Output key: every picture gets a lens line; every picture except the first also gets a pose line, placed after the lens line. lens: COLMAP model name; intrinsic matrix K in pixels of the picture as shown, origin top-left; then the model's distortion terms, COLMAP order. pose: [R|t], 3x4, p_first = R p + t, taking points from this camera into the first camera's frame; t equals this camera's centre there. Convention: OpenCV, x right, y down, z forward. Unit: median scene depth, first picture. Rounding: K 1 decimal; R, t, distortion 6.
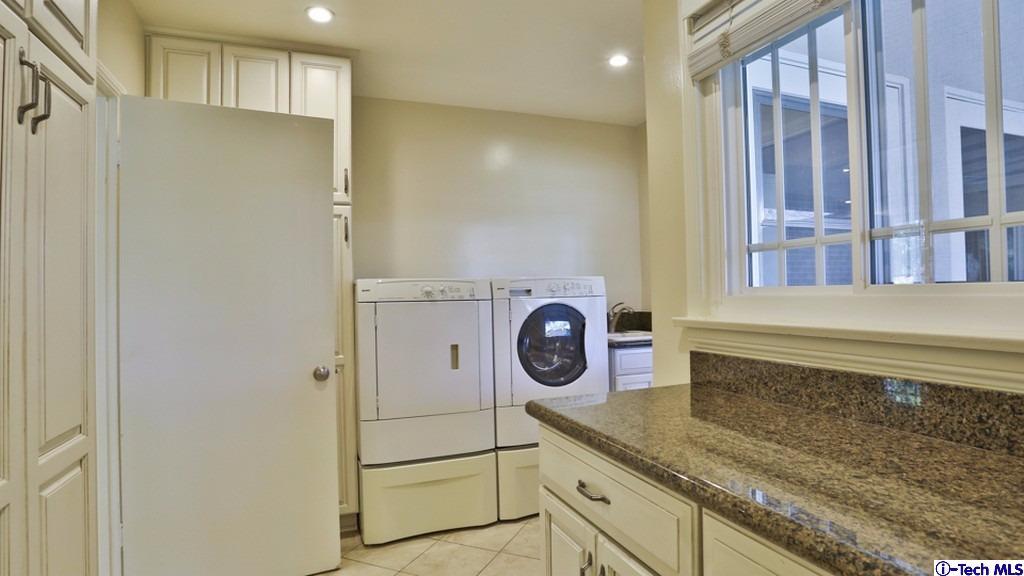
lens RADIAL K [[525.1, 0, 513.2], [0, 525.1, 287.1], [0, 0, 1]] dist [-0.032735, 0.009886]
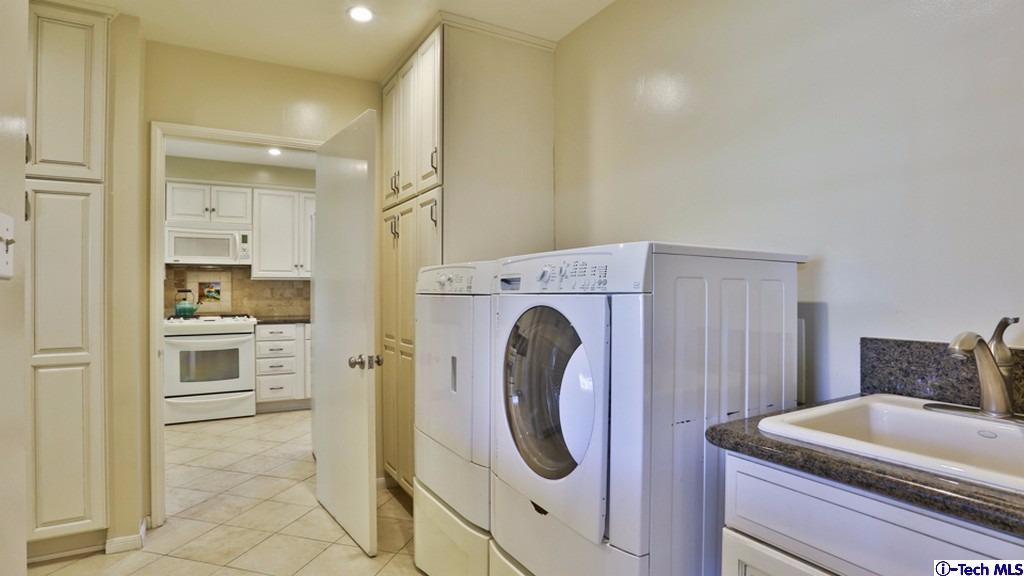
lens RADIAL K [[525.1, 0, 510.8], [0, 525.1, 290.0], [0, 0, 1]] dist [-0.032735, 0.009886]
pose [[0.172729, 0.021027, -0.984745, 0.581231], [0.015019, 0.999600, 0.023978, 0.004096], [0.984855, -0.018932, 0.172345, 0.933175]]
